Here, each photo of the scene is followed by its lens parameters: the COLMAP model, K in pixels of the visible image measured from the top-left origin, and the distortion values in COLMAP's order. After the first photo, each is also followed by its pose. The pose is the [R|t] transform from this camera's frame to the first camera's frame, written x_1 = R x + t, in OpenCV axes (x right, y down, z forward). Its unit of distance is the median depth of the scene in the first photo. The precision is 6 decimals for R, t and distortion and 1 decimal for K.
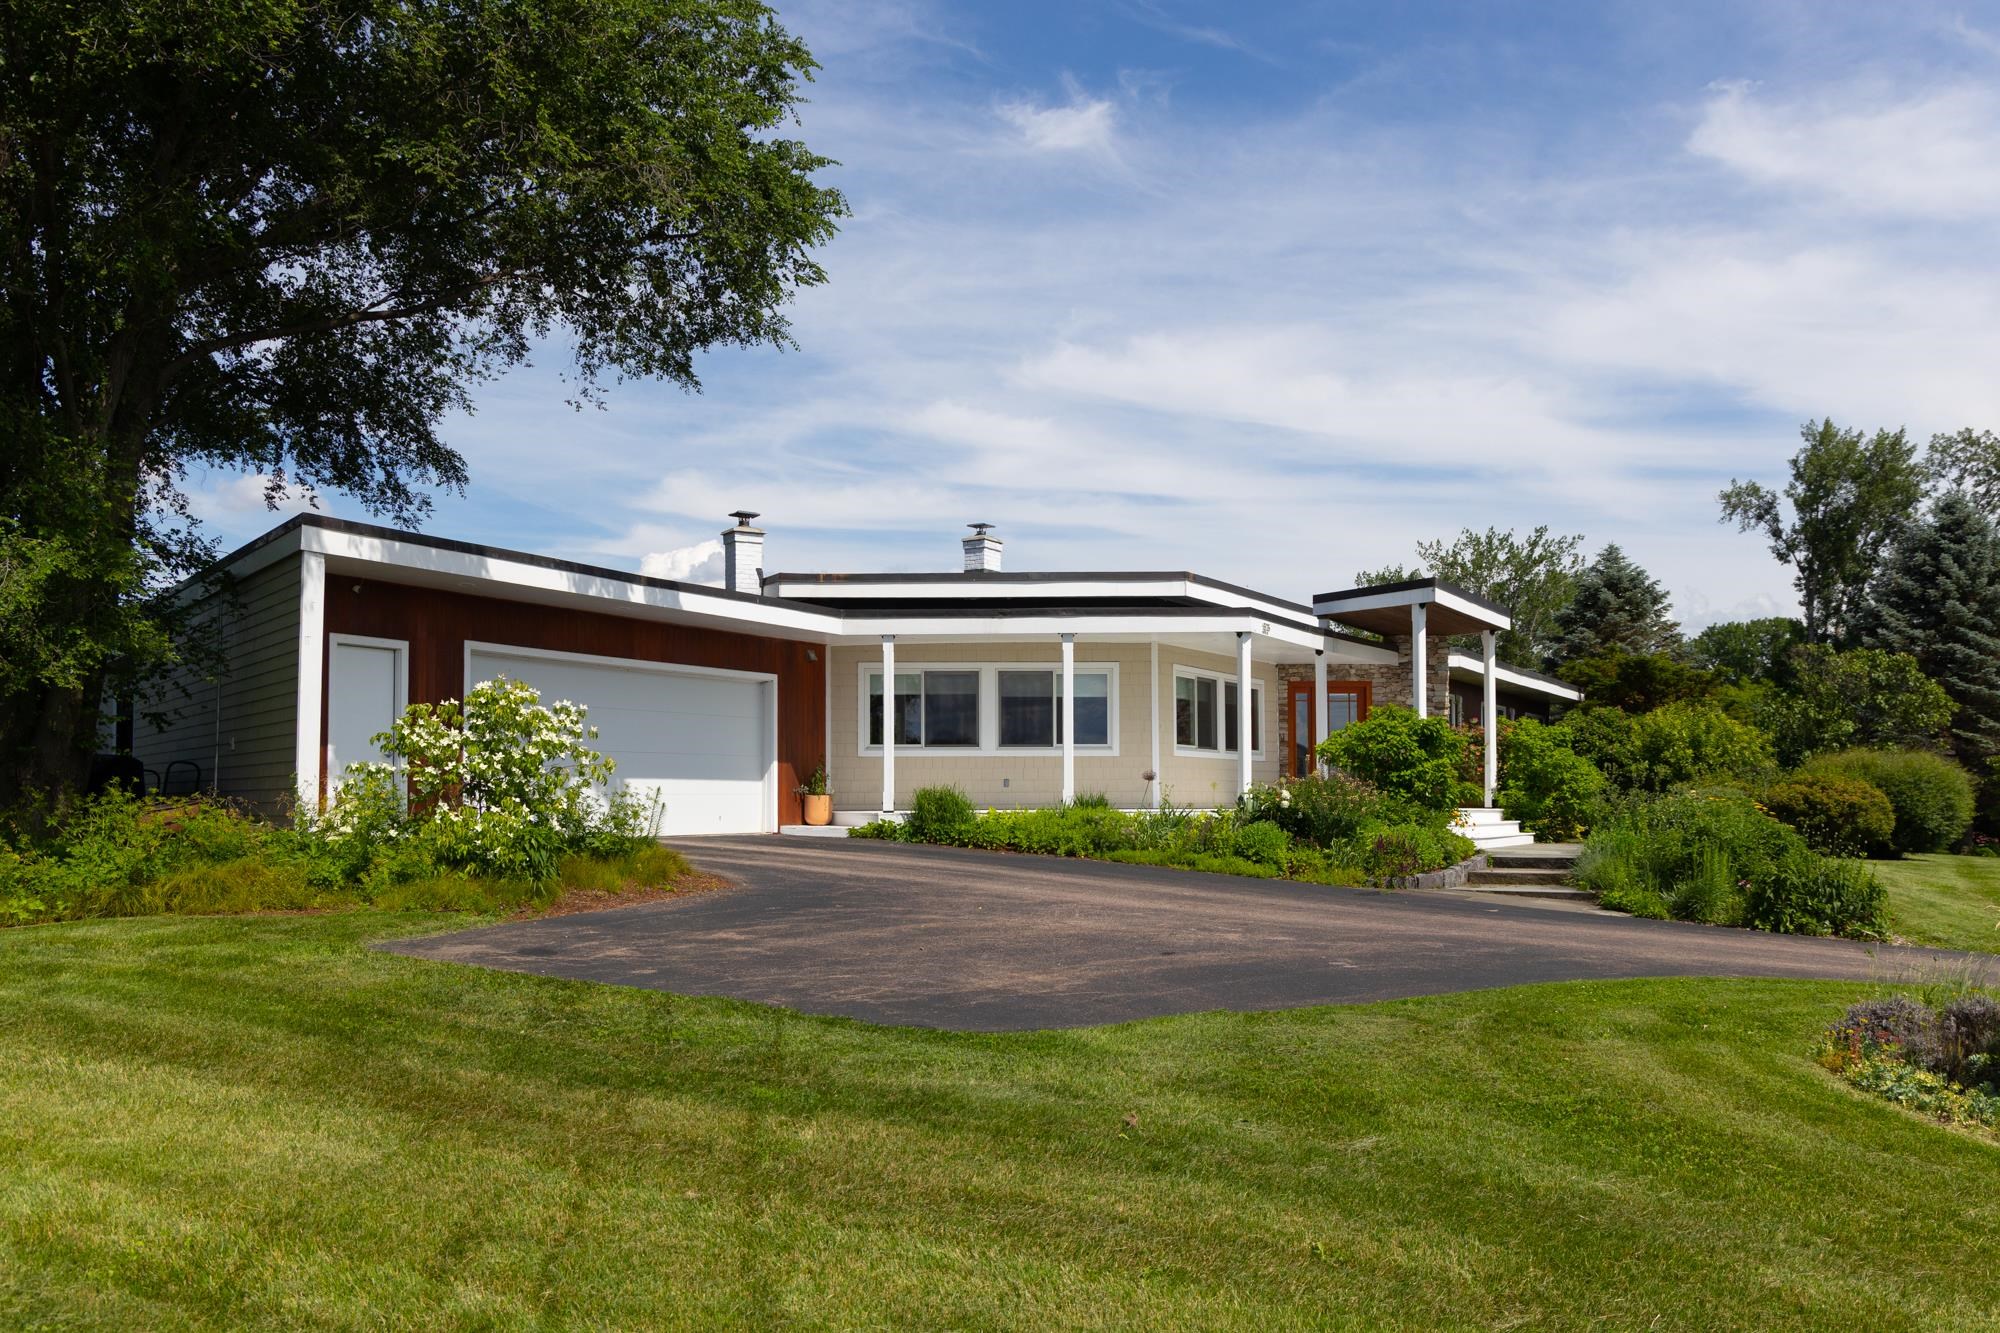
lens RADIAL K [[1657.9, 0, 1005.3], [0, 1657.9, 721.5], [0, 0, 1]] dist [-0.029910, 0.002406]
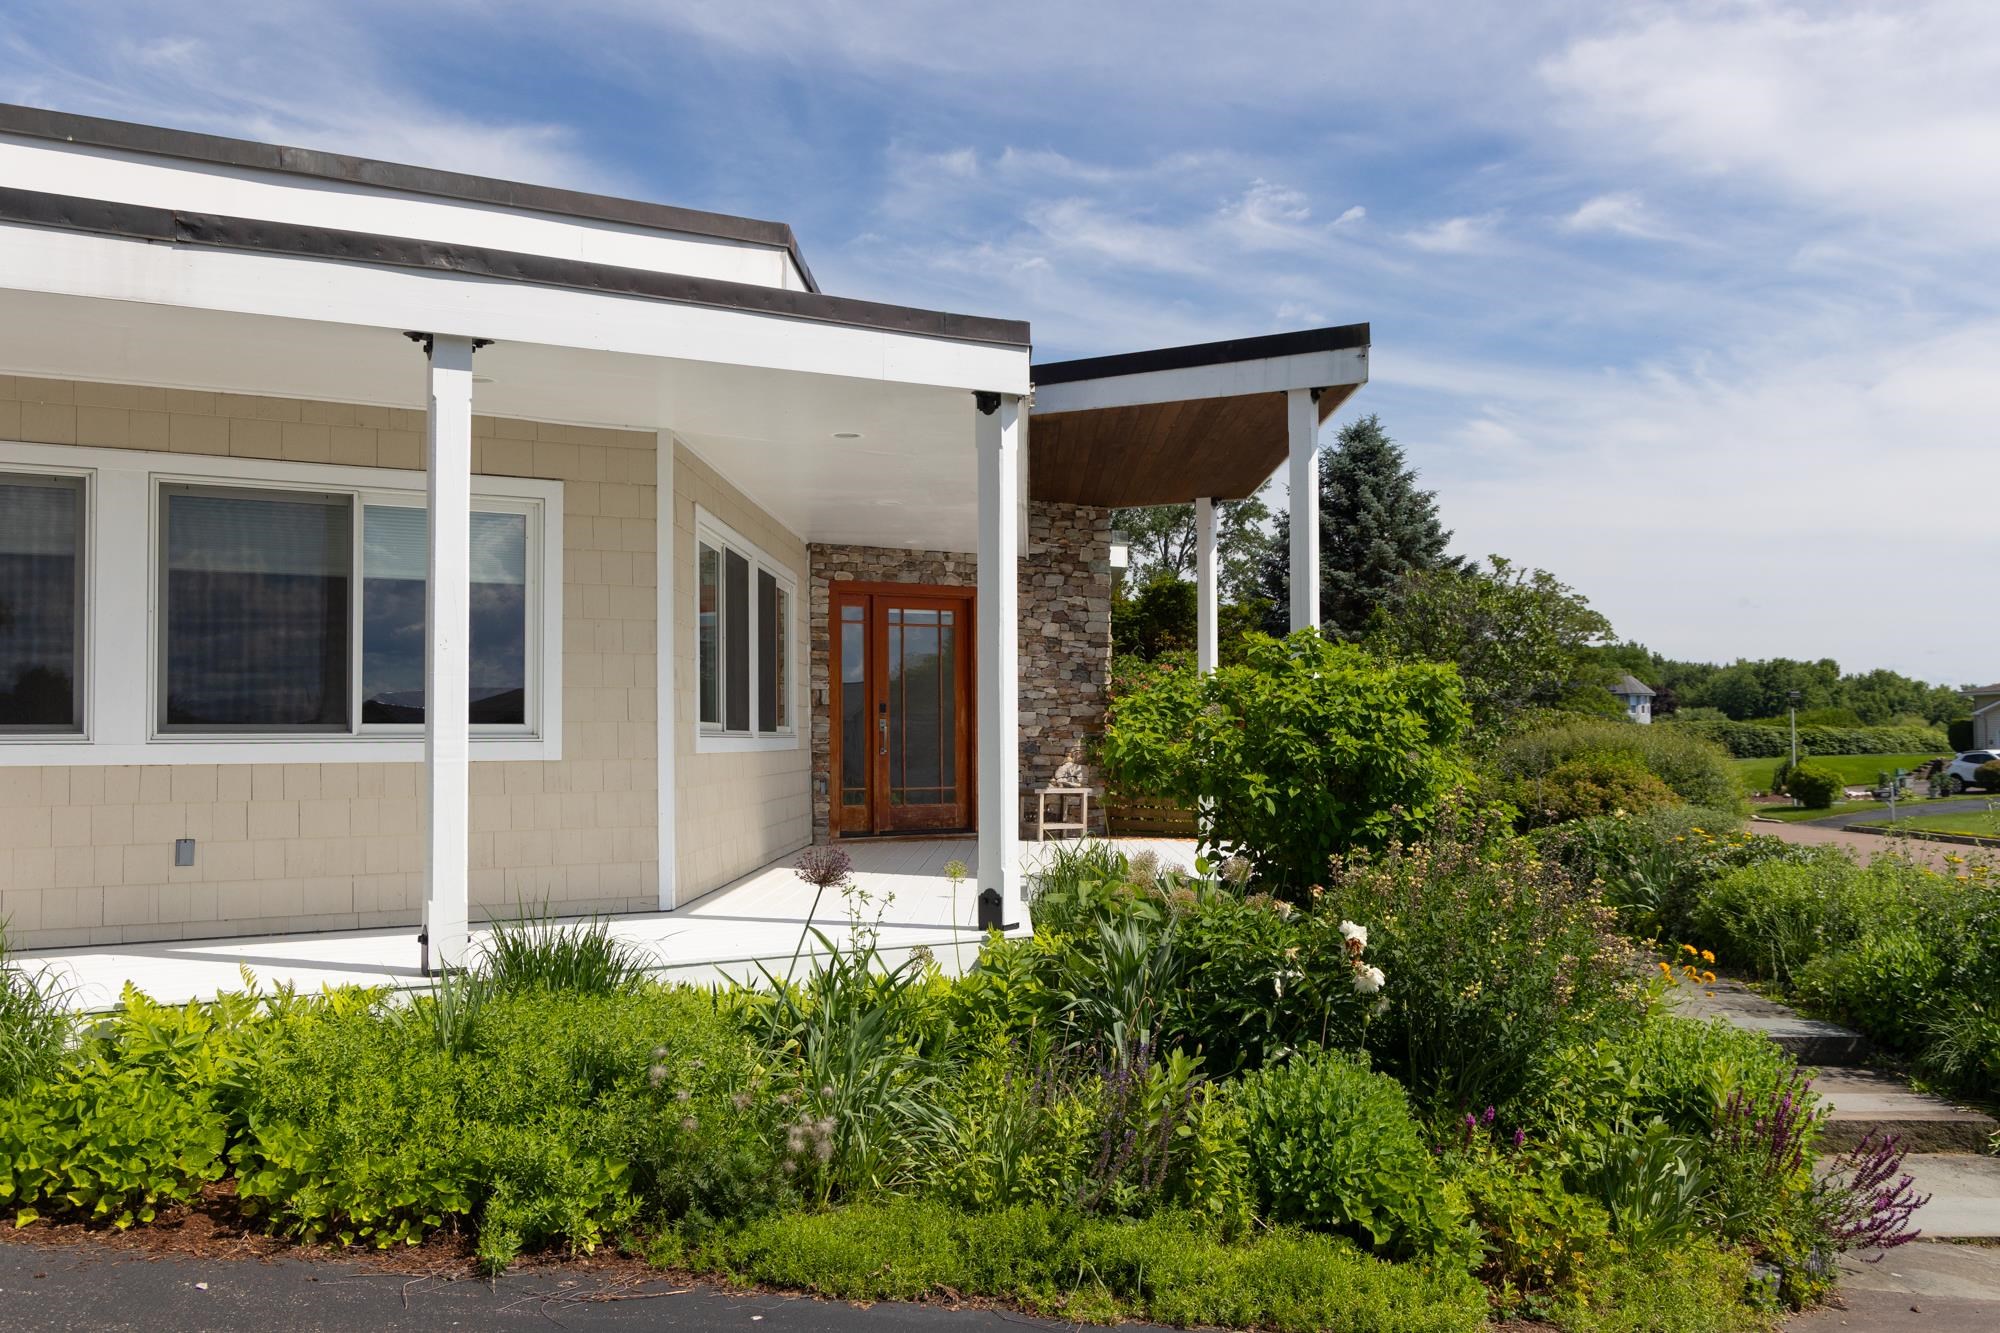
lens RADIAL K [[1600.0, 0, 1000.0], [0, 1600.0, 666.5], [0, 0, 1]] dist [-0.010764, -0.006244]
pose [[0.876550, 0.019228, 0.480926, -0.009934], [-0.020573, 0.999785, -0.002475, 0.000979], [-0.480871, -0.007725, 0.876757, 0.697736]]
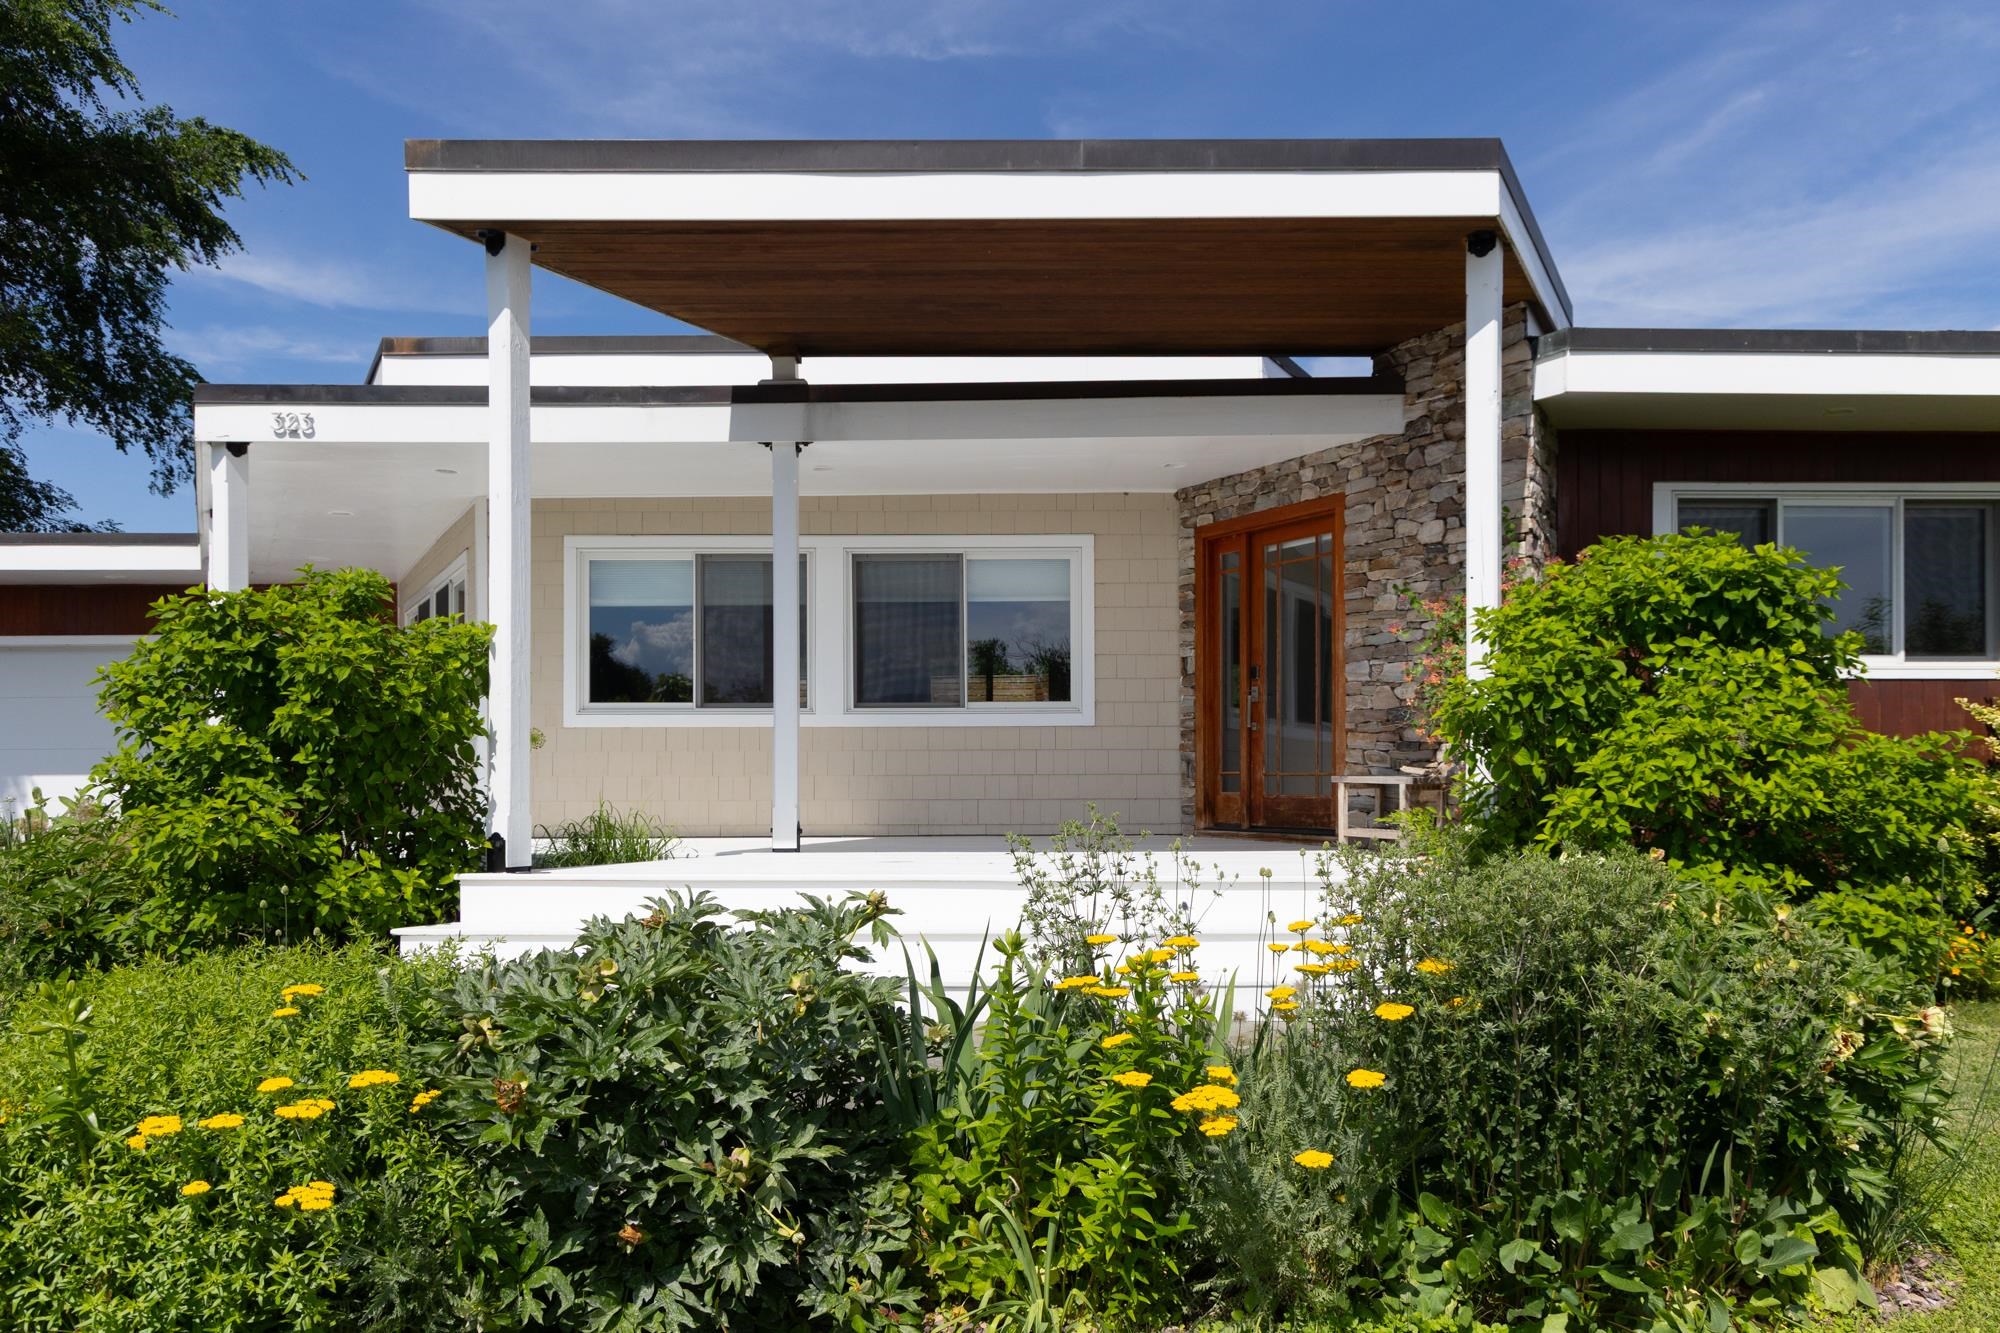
lens RADIAL K [[1401.0, 0, 1003.8], [0, 1401.0, 776.9], [0, 0, 1]] dist [-0.002185, -0.000453]
pose [[0.489079, 0.003410, -0.872233, 0.549765], [0.043845, 0.998632, 0.028489, 0.030843], [0.871137, -0.052177, 0.488261, 0.960869]]
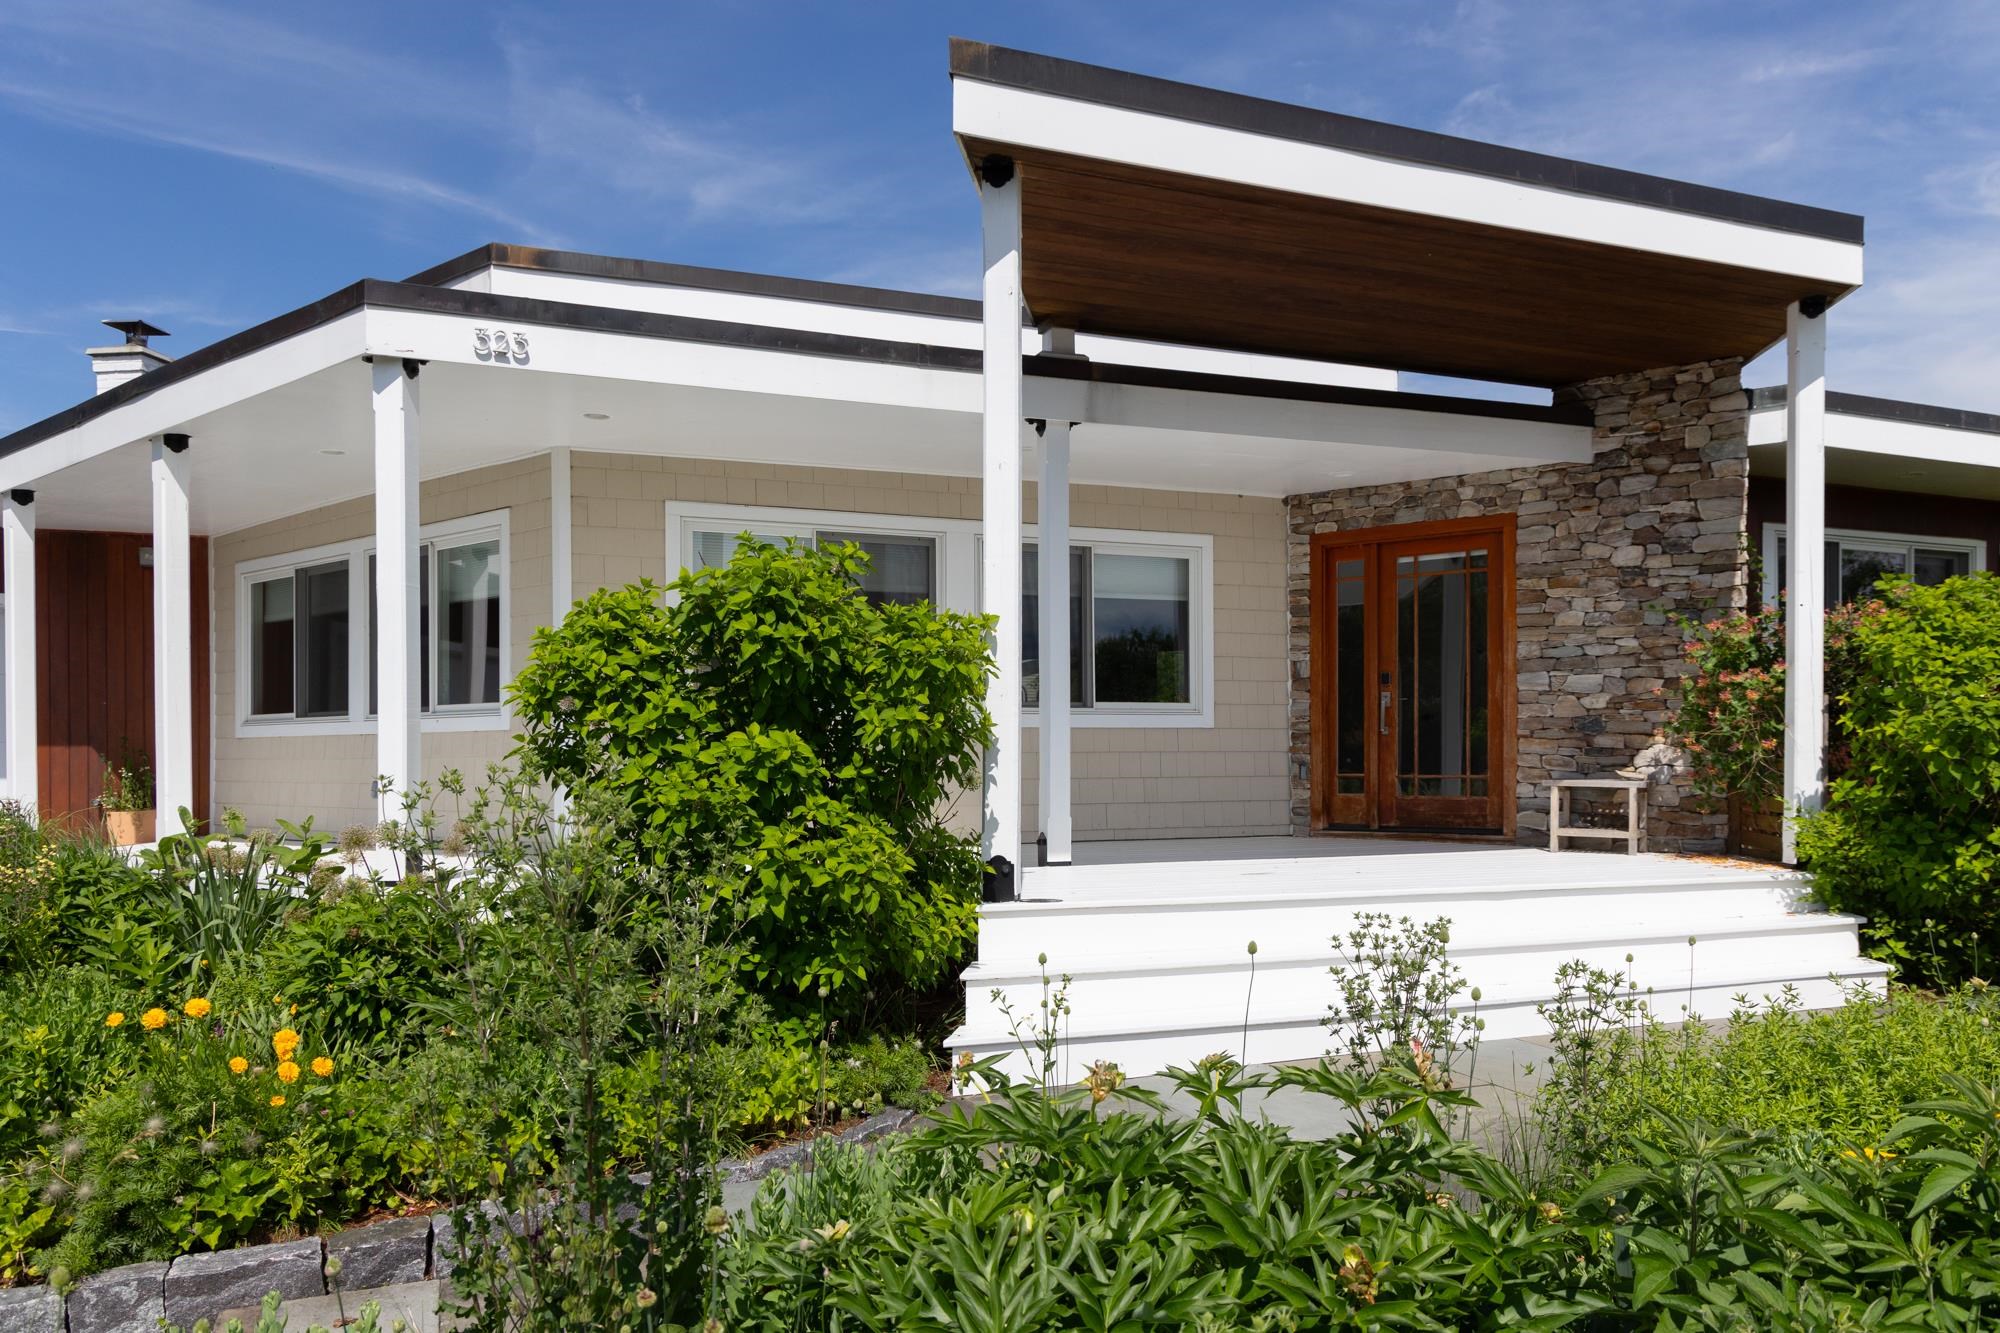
lens RADIAL K [[1414.8, 0, 1000.0], [0, 1414.8, 774.4], [0, 0, 1]] dist [-0.000355, -0.003277]
pose [[0.773432, 0.006750, -0.633844, 0.411215], [0.031952, 0.998257, 0.049620, 0.019352], [0.633074, -0.058630, 0.771868, 0.820214]]
